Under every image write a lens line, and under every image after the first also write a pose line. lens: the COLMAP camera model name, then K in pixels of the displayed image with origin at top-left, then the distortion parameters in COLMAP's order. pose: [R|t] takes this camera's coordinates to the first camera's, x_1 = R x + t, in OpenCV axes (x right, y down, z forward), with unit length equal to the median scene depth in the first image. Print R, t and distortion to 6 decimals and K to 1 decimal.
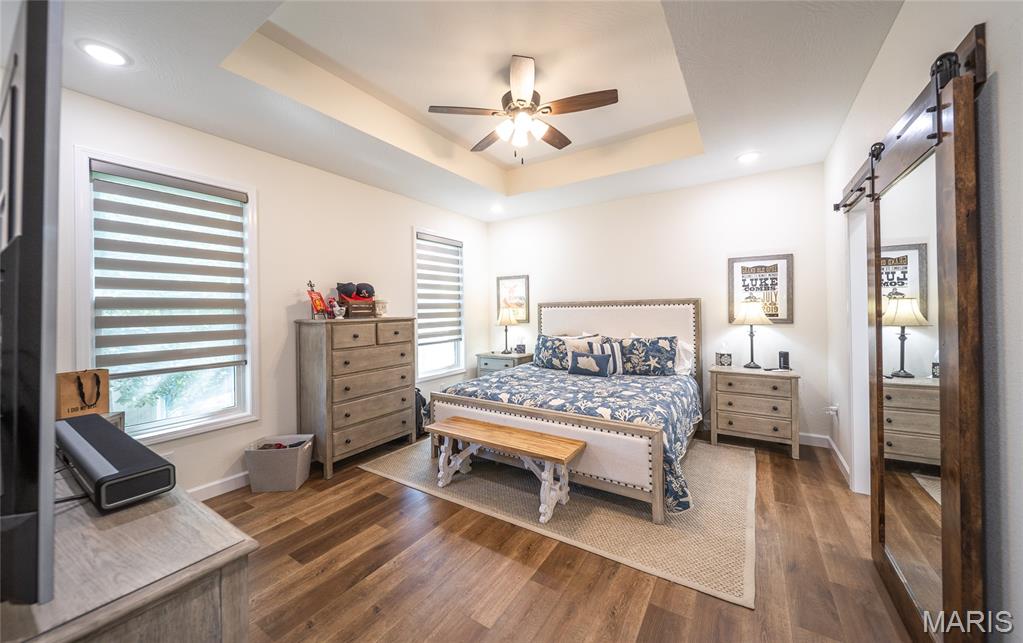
lens RADIAL K [[373.0, 0, 493.7], [0, 373.0, 308.6], [0, 0, 1]] dist [-0.000335, -0.000101]
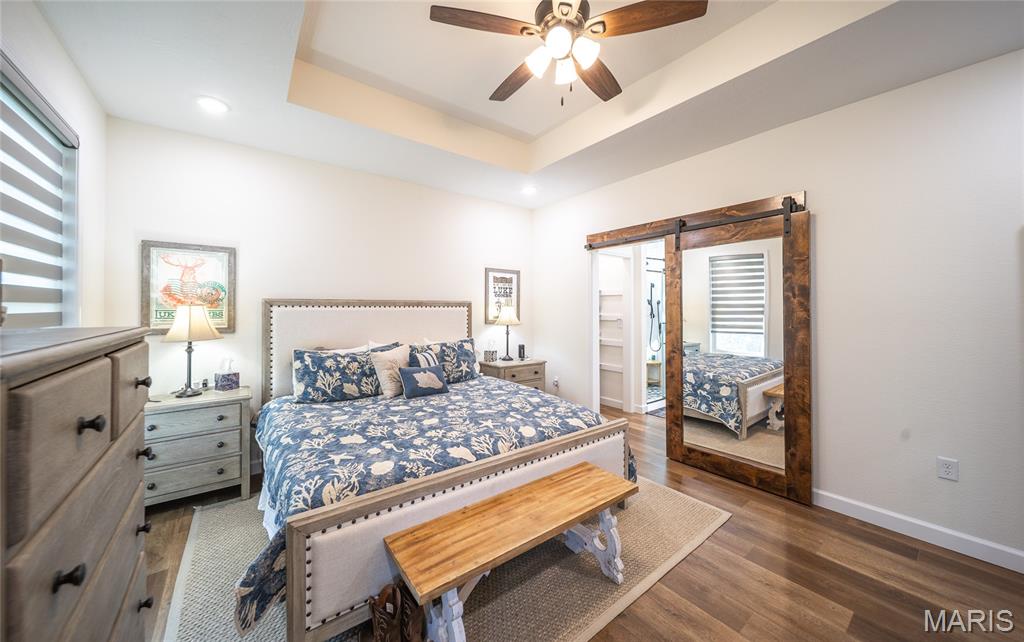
lens RADIAL K [[355.5, 0, 511.7], [0, 355.5, 313.2], [0, 0, 1]] dist [-0.011261, -0.000038]
pose [[0.303107, 0.012567, 0.952874, -0.392224], [-0.003347, 0.999921, -0.012122, 0.018561], [-0.952951, 0.000485, 0.303125, 0.613716]]
